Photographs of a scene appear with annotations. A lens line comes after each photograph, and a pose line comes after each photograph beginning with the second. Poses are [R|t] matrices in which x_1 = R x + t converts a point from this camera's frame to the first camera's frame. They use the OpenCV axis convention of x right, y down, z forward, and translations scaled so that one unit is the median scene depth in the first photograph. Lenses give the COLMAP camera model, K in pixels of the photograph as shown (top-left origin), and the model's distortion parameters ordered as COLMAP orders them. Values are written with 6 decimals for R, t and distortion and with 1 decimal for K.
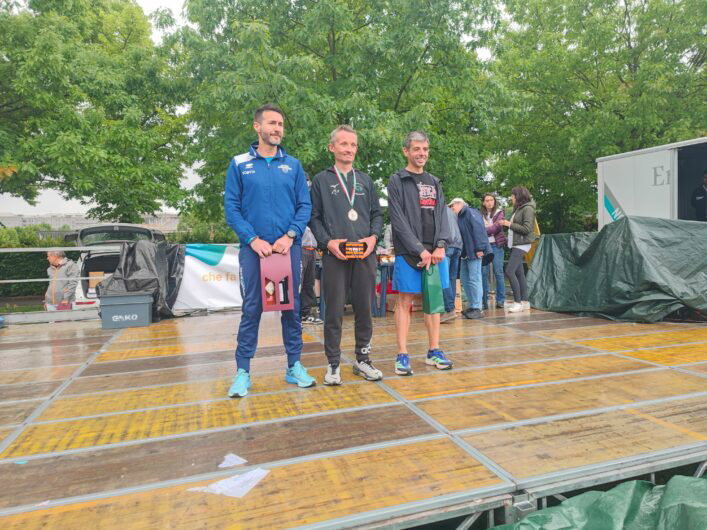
lens RADIAL K [[470.1, 0, 357.0], [0, 470.1, 263.6], [0, 0, 1]] dist [0.073061, -0.060445]
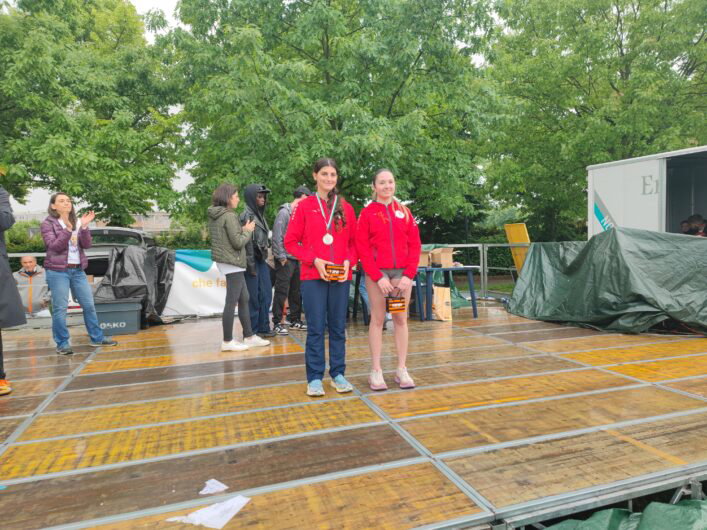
lens RADIAL K [[469.6, 0, 358.0], [0, 469.6, 264.7], [0, 0, 1]] dist [0.073510, -0.059871]
pose [[0.999863, 0.007169, 0.014918, 0.008827], [-0.007215, 0.999969, 0.003021, -0.021937], [-0.014895, -0.003128, 0.999884, -0.000473]]
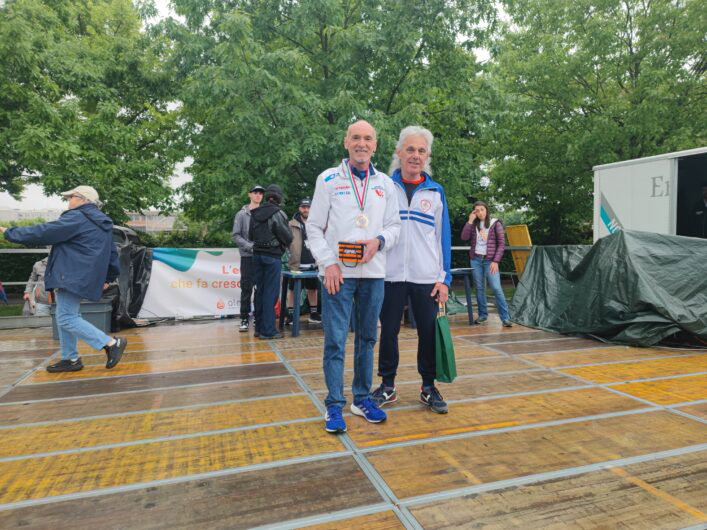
lens RADIAL K [[471.4, 0, 358.6], [0, 471.4, 267.6], [0, 0, 1]] dist [0.068978, -0.058338]
pose [[0.999732, 0.021711, 0.008028, 0.049761], [-0.021750, 0.999752, 0.004743, -0.021157], [-0.007923, -0.004917, 0.999957, 0.079326]]
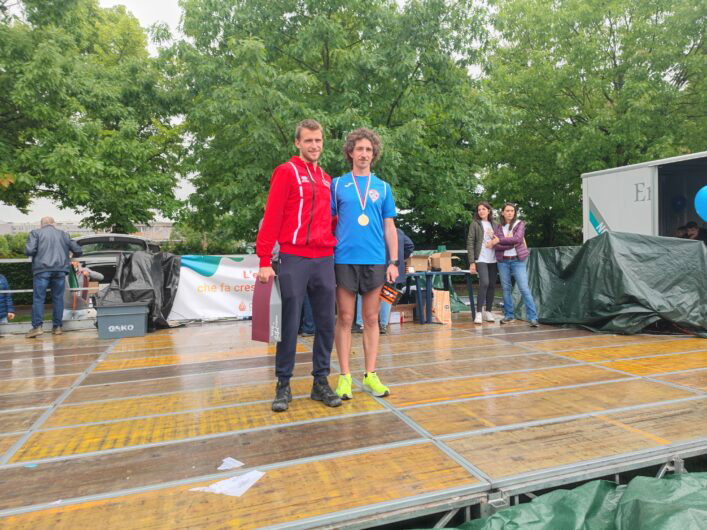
lens RADIAL K [[469.6, 0, 358.0], [0, 469.6, 264.7], [0, 0, 1]] dist [0.073510, -0.059871]
pose [[0.999840, 0.005299, 0.017075, 0.002132], [-0.005002, 0.999836, -0.017428, -0.006883], [-0.017165, 0.017340, 0.999702, -0.033768]]
